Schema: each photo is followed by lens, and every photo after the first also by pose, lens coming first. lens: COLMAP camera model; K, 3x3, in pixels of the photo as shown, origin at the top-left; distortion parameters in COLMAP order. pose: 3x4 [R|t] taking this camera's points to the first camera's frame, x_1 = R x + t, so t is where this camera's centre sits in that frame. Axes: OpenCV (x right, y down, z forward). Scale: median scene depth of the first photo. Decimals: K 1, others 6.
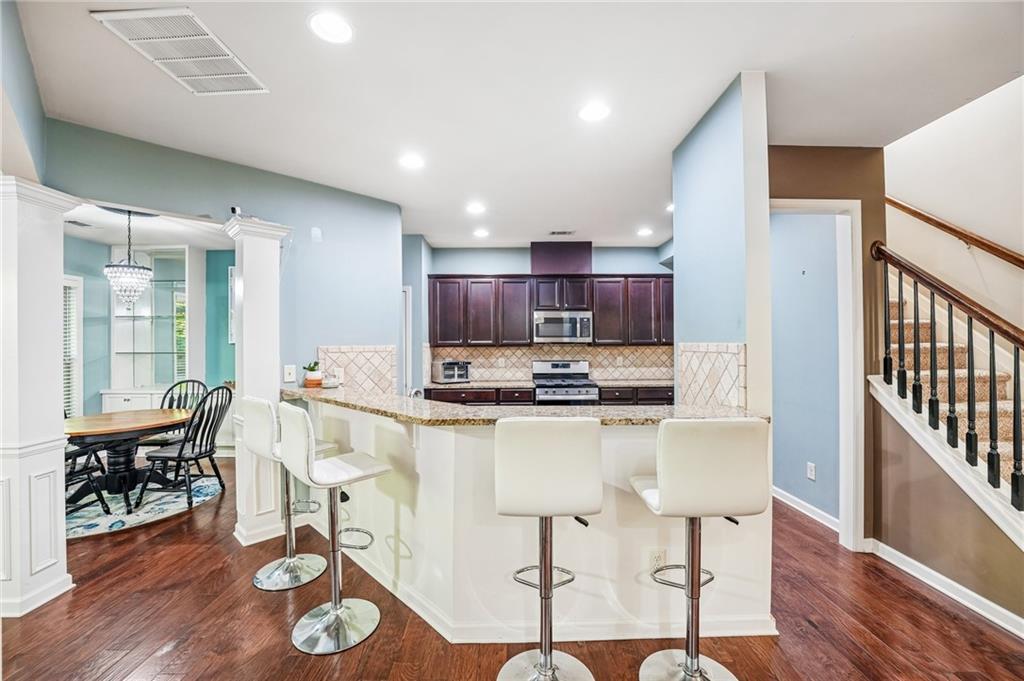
lens RADIAL K [[413.7, 0, 511.1], [0, 413.7, 341.9], [0, 0, 1]] dist [-0.030603, 0.003977]
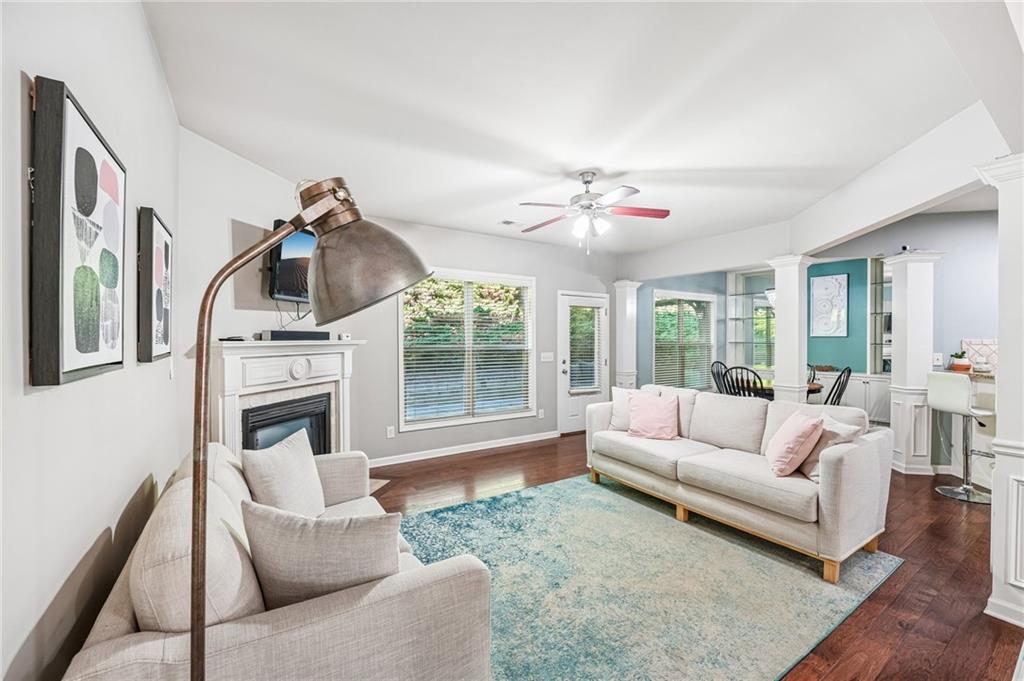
lens RADIAL K [[413.7, 0, 511.3], [0, 413.7, 342.6], [0, 0, 1]] dist [-0.030603, 0.003977]
pose [[0.534655, 0.016990, -0.844900, -0.105631], [-0.000083, 0.999799, 0.020053, -0.002566], [0.845071, -0.010651, 0.534548, -0.545273]]
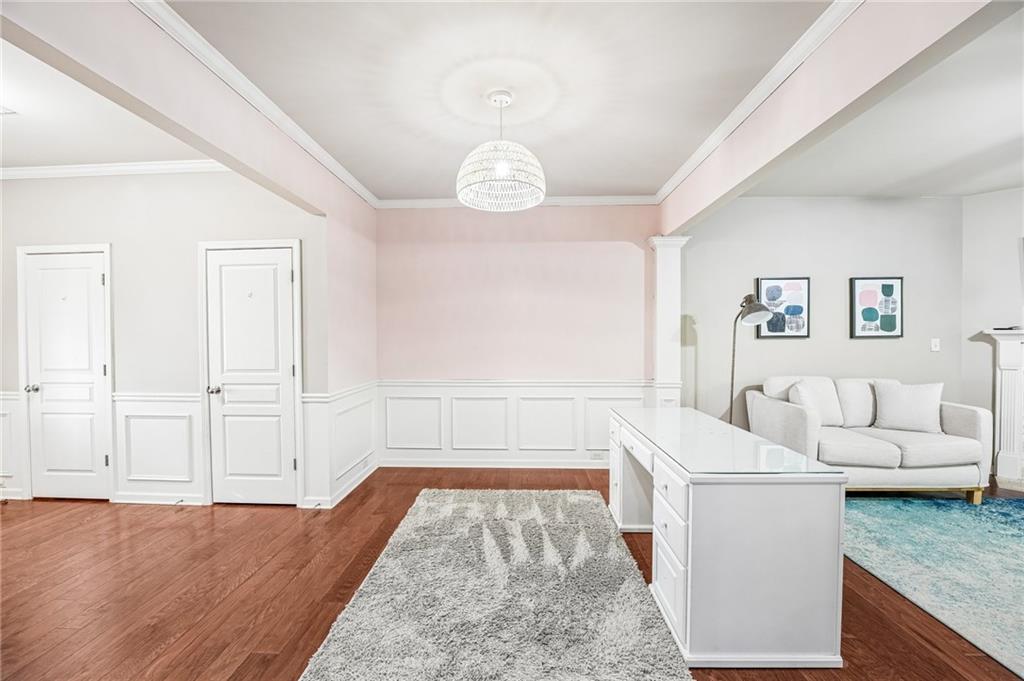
lens RADIAL K [[413.7, 0, 509.2], [0, 413.7, 341.4], [0, 0, 1]] dist [-0.030603, 0.003977]
pose [[-0.998657, 0.010376, 0.050765, 0.108667], [0.010617, 0.999934, 0.004483, 0.014292], [-0.050715, 0.005016, -0.998701, 0.189837]]
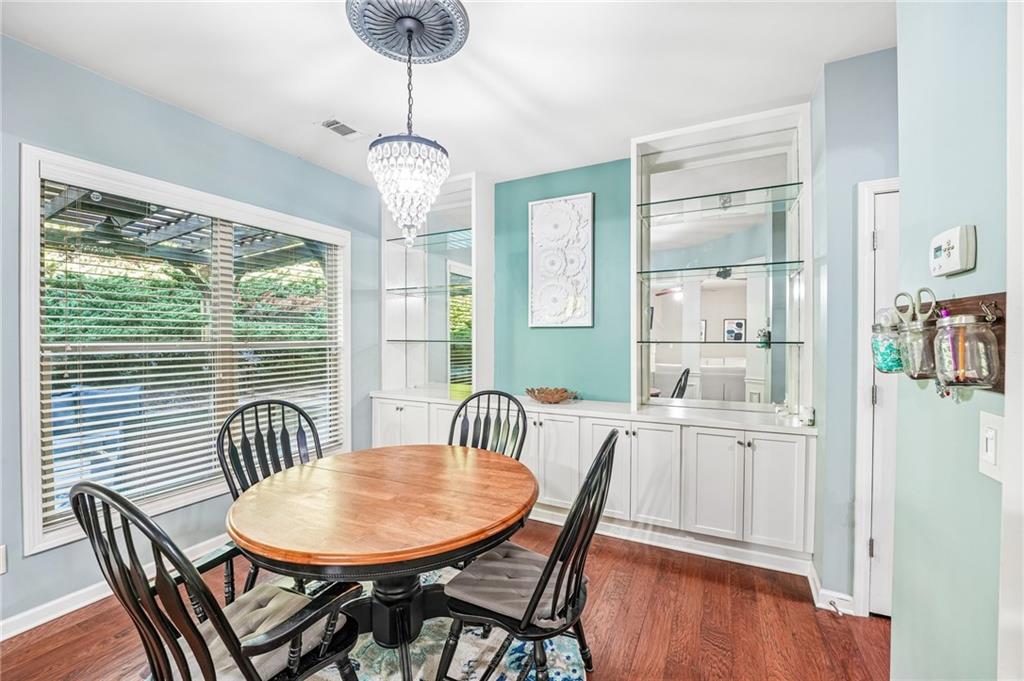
lens RADIAL K [[413.7, 0, 509.3], [0, 413.7, 343.2], [0, 0, 1]] dist [-0.030603, 0.003977]
pose [[0.883094, 0.013587, -0.468999, -0.450021], [-0.003419, 0.999740, 0.022523, 0.015564], [0.469184, -0.018286, 0.882911, 0.459411]]
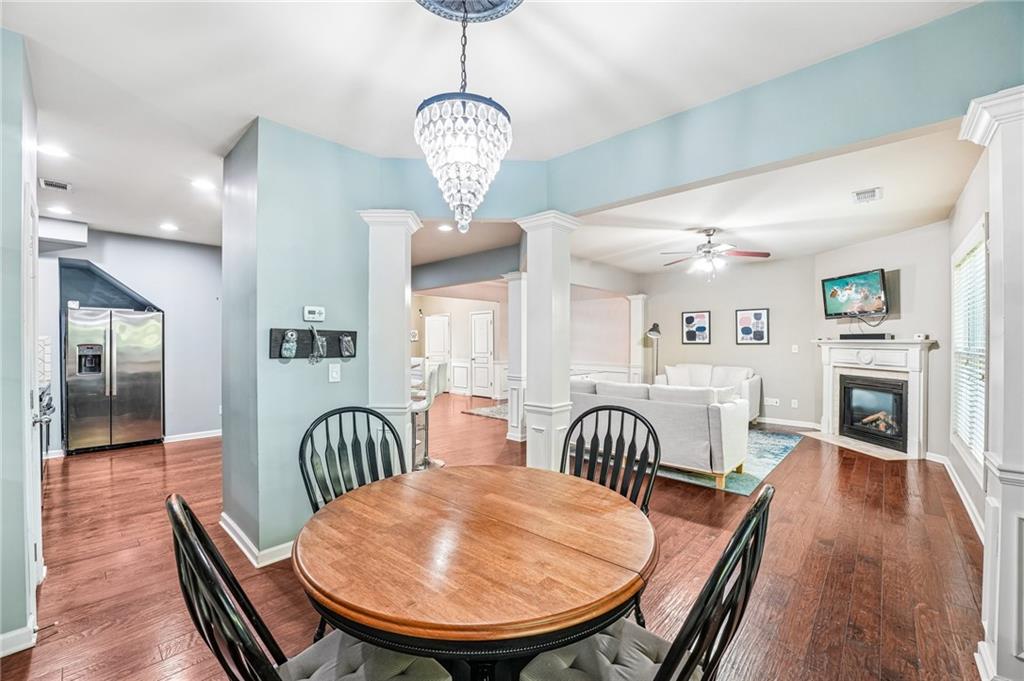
lens RADIAL K [[413.7, 0, 510.6], [0, 413.7, 342.2], [0, 0, 1]] dist [-0.030603, 0.003977]
pose [[-0.726555, 0.005455, 0.687087, -0.898483], [0.001165, 0.999977, -0.006708, 0.019546], [-0.687107, -0.004073, -0.726544, 0.904523]]
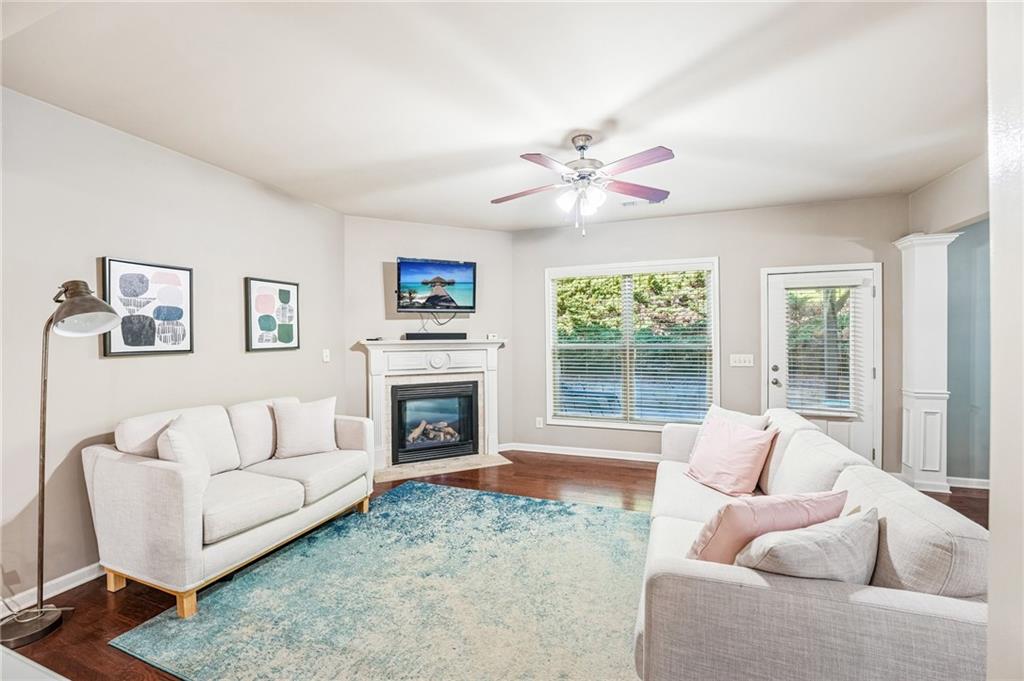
lens RADIAL K [[413.7, 0, 510.1], [0, 413.7, 341.3], [0, 0, 1]] dist [-0.030603, 0.003977]
pose [[-0.354682, 0.019662, -0.934780, -0.056528], [0.016577, 0.999754, 0.014738, 0.000170], [0.934840, -0.010268, -0.354921, -0.010407]]
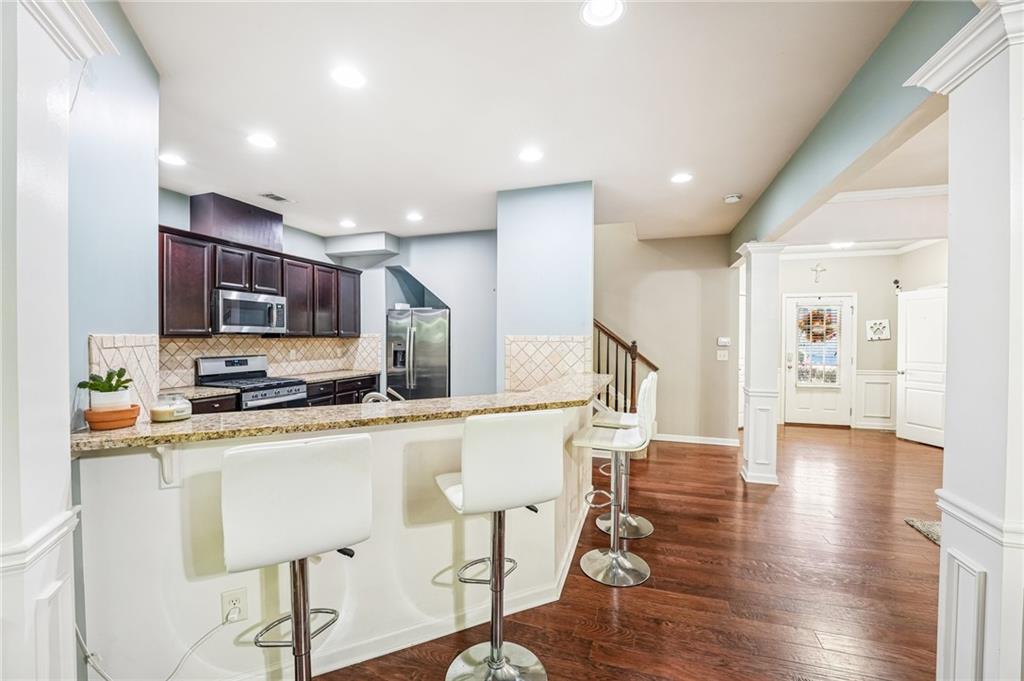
lens RADIAL K [[413.7, 0, 511.1], [0, 413.7, 341.5], [0, 0, 1]] dist [-0.030603, 0.003977]
pose [[0.324663, -0.003792, 0.945822, -0.462869], [-0.011243, 0.999906, 0.007869, 0.006388], [-0.945763, -0.013189, 0.324590, 0.282283]]
